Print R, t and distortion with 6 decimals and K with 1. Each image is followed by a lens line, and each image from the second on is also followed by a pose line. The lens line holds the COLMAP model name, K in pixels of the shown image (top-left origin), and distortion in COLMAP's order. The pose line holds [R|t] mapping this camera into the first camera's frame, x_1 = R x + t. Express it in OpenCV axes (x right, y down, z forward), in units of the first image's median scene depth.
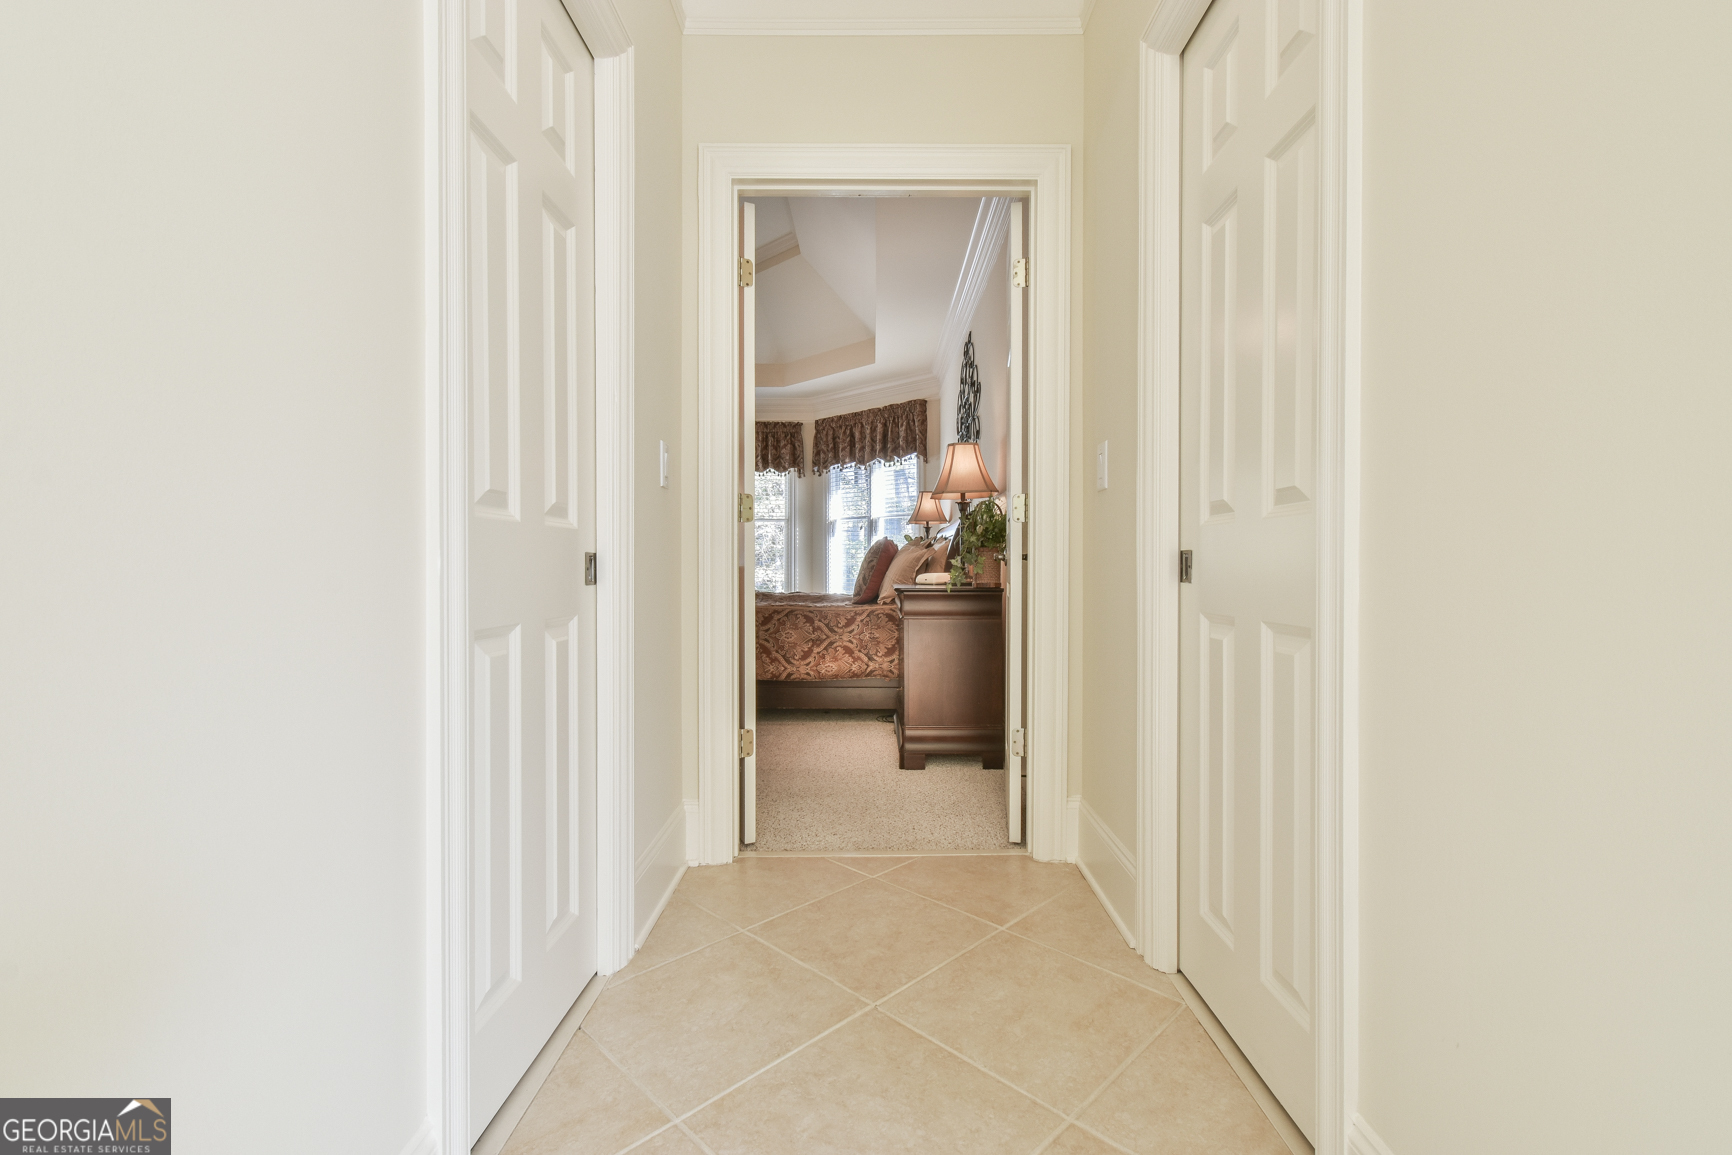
lens RADIAL K [[759.1, 0, 872.8], [0, 759.1, 570.7], [0, 0, 1]] dist [-0.002725, -0.004593]
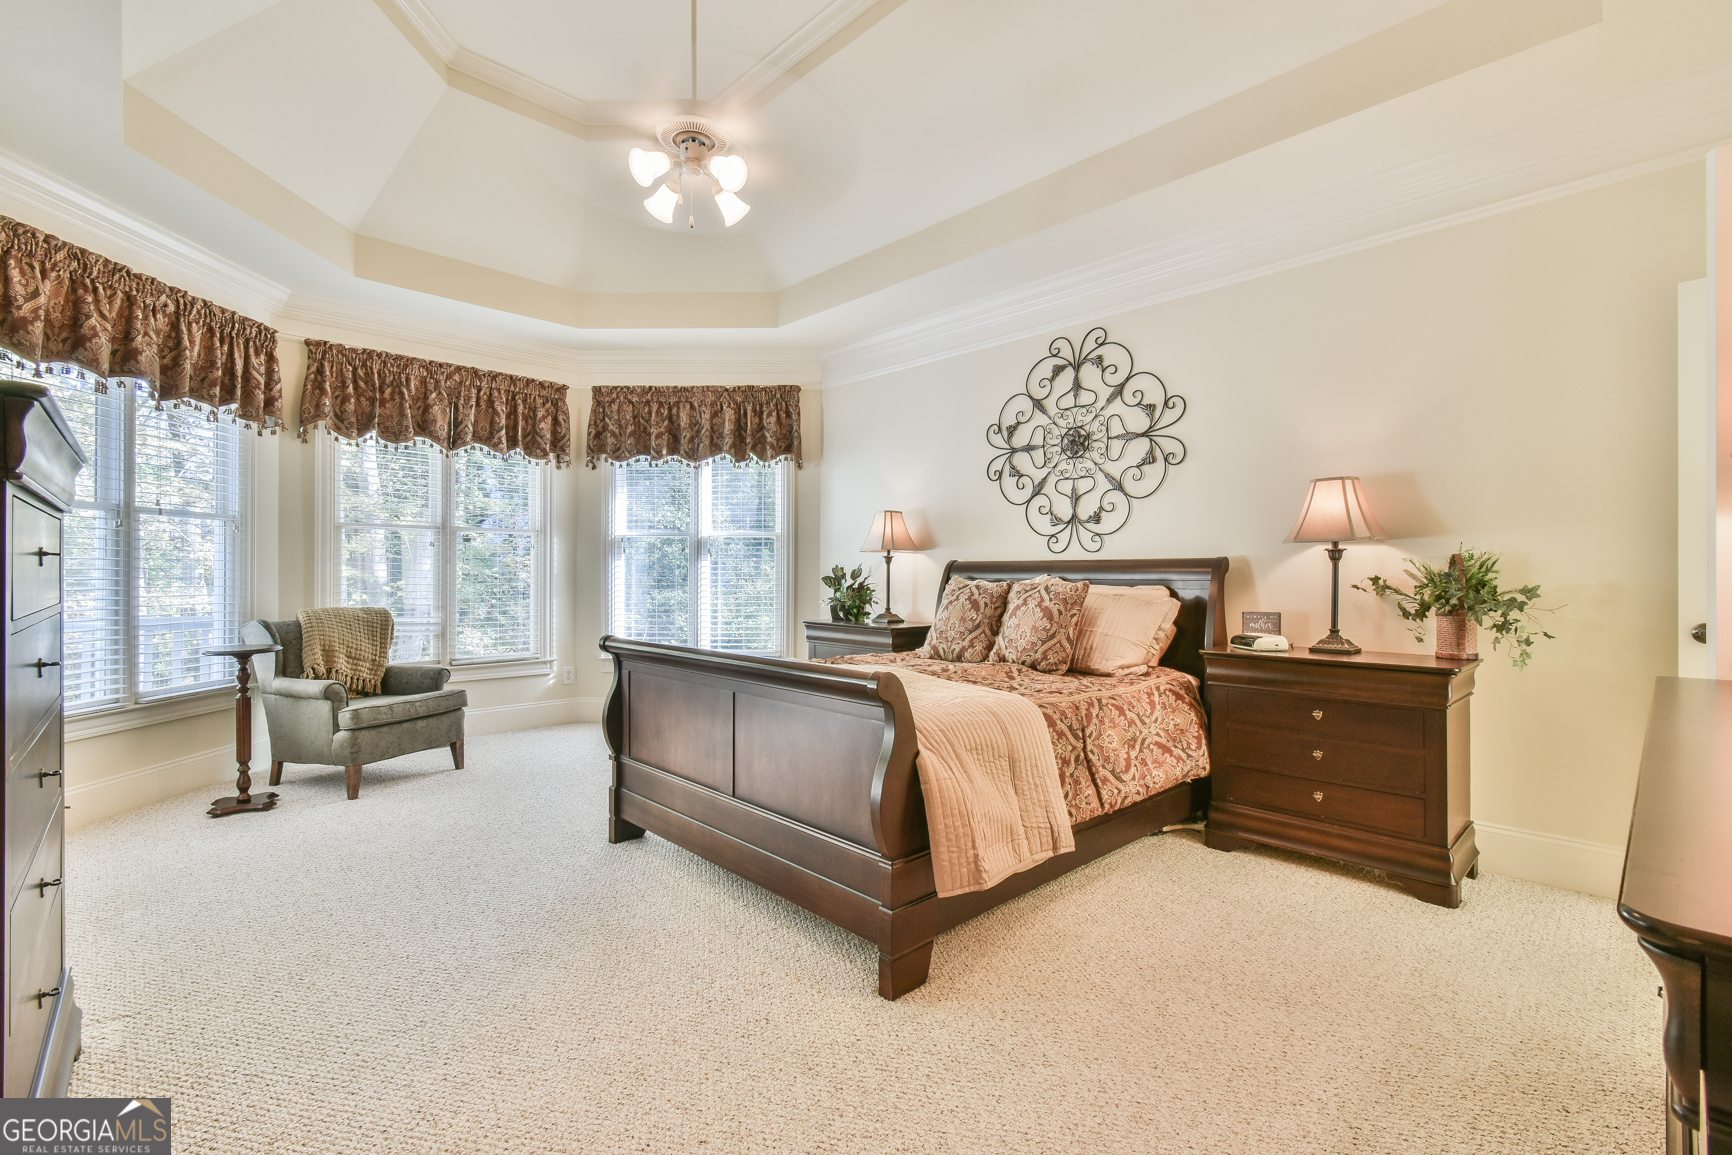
lens RADIAL K [[759.1, 0, 866.7], [0, 759.1, 577.1], [0, 0, 1]] dist [-0.002725, -0.004593]
pose [[0.725798, -0.004443, 0.687893, -0.383706], [0.004098, 0.999989, 0.002135, -0.030406], [-0.687896, 0.001269, 0.725809, 0.359811]]
